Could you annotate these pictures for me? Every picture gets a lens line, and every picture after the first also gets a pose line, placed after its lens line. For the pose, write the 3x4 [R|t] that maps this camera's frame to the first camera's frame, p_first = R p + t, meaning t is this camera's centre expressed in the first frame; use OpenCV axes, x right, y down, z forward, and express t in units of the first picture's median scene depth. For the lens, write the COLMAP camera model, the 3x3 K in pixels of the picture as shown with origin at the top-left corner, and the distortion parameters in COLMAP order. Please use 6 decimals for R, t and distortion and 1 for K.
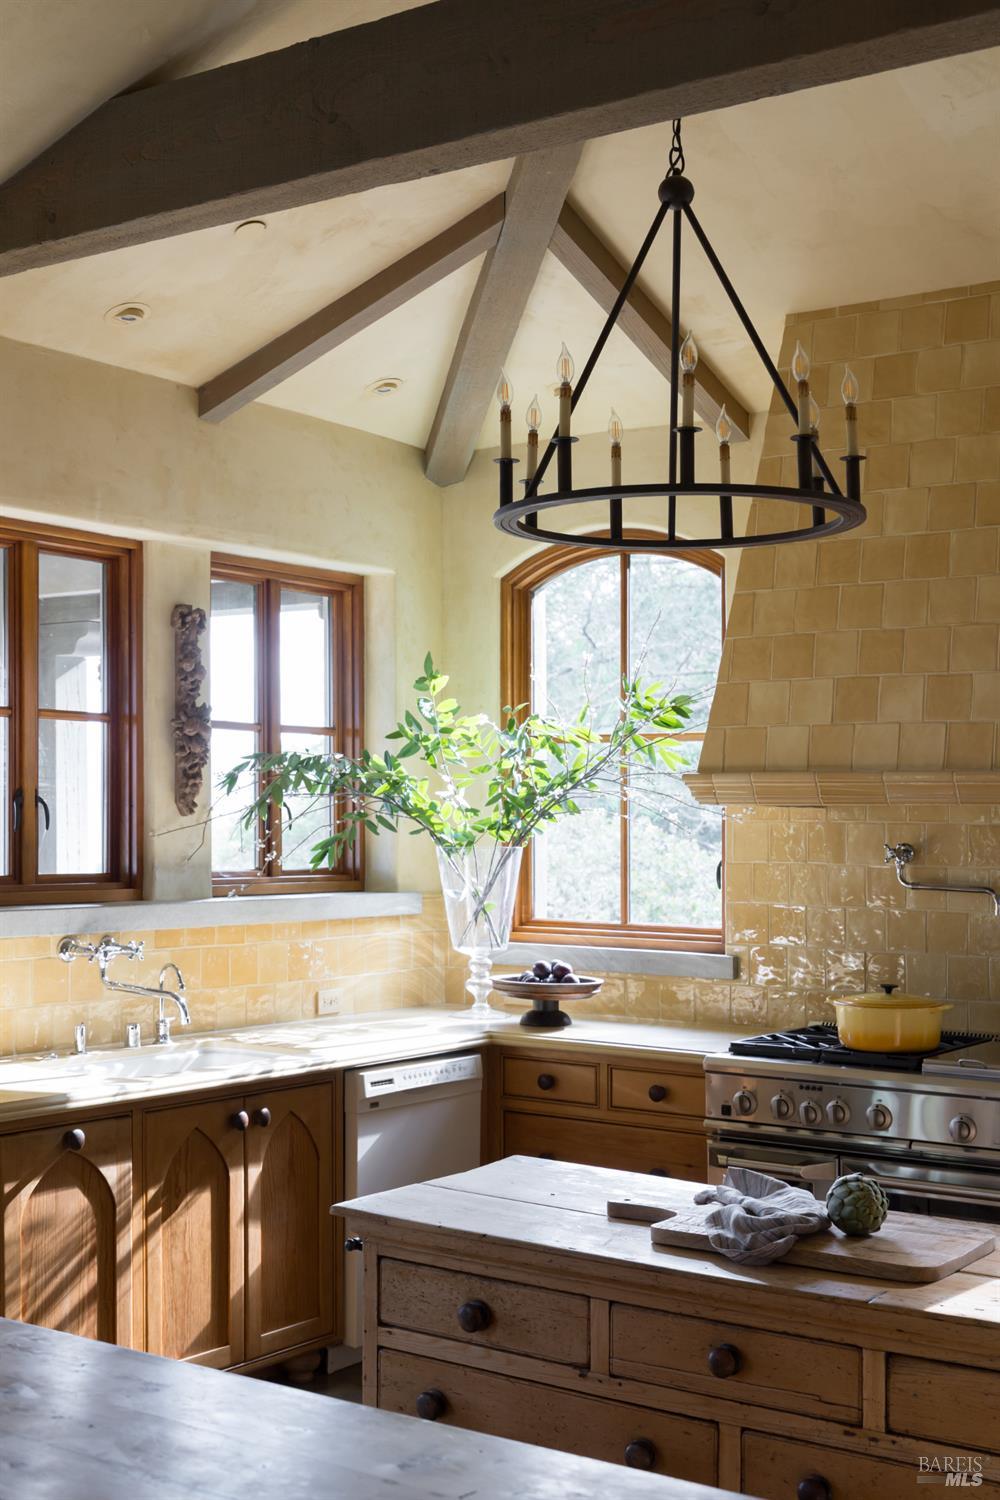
lens RADIAL K [[1919.3, 0, 500.3], [0, 1919.3, 754.4], [0, 0, 1]] dist [-0.036796, 0.000000]
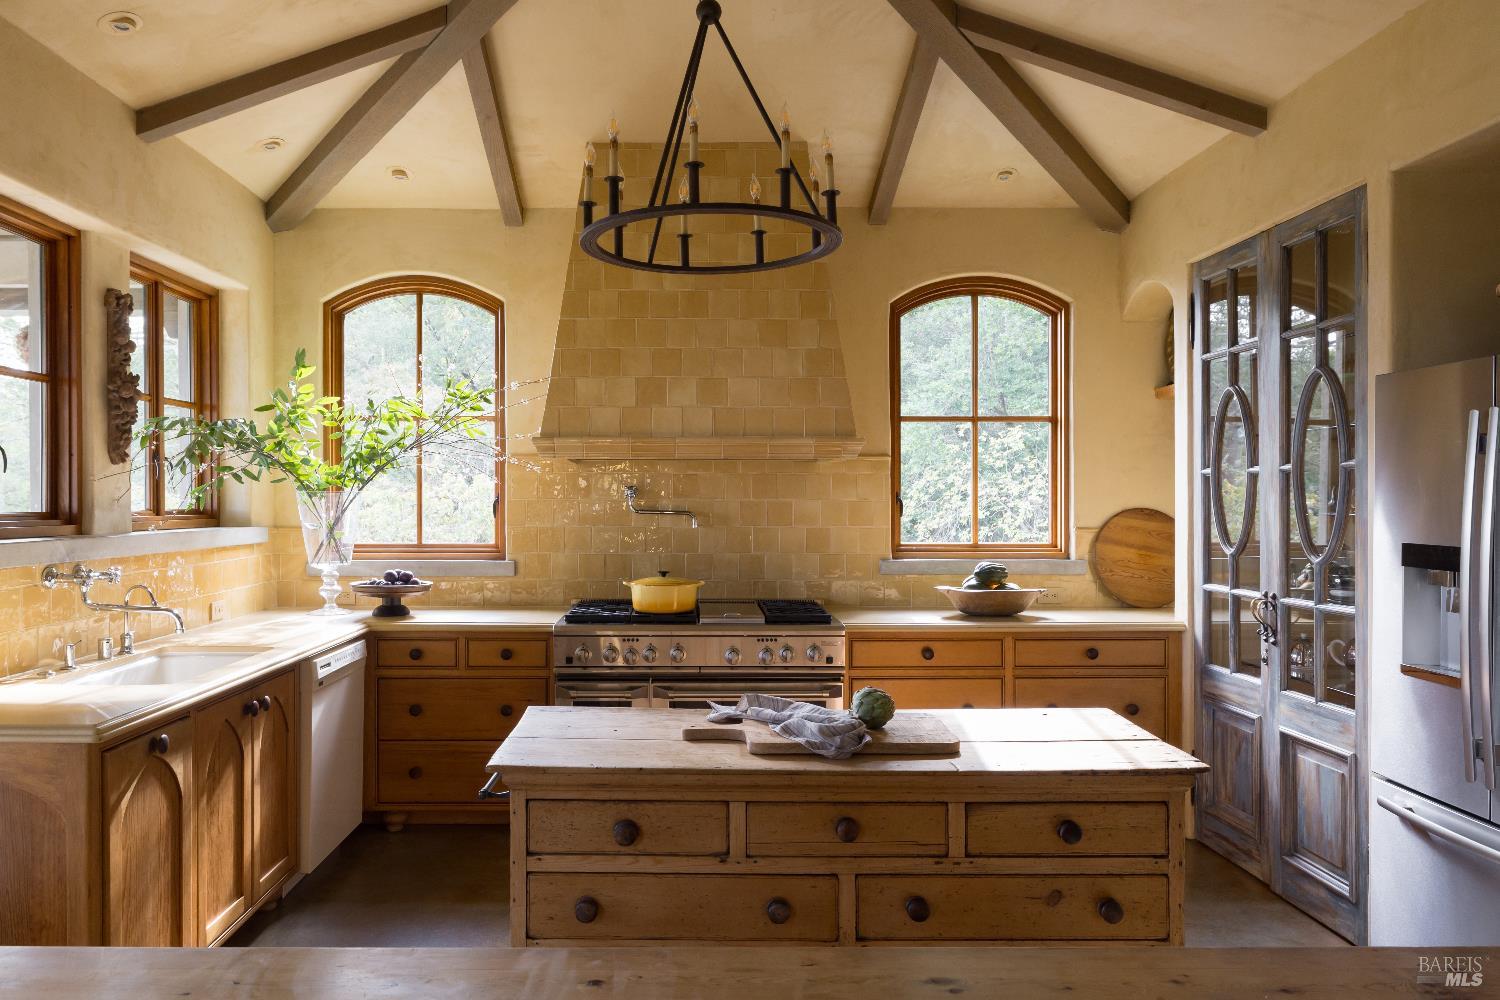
lens RADIAL K [[1017.7, 0, 749.7], [0, 1017.7, 478.6], [0, 0, 1]] dist [-0.000520, -0.010779]
pose [[0.811651, 0.001278, 0.584141, -0.230088], [-0.011638, 0.999835, 0.013983, 0.029371], [-0.584027, -0.018148, 0.811532, 0.264716]]
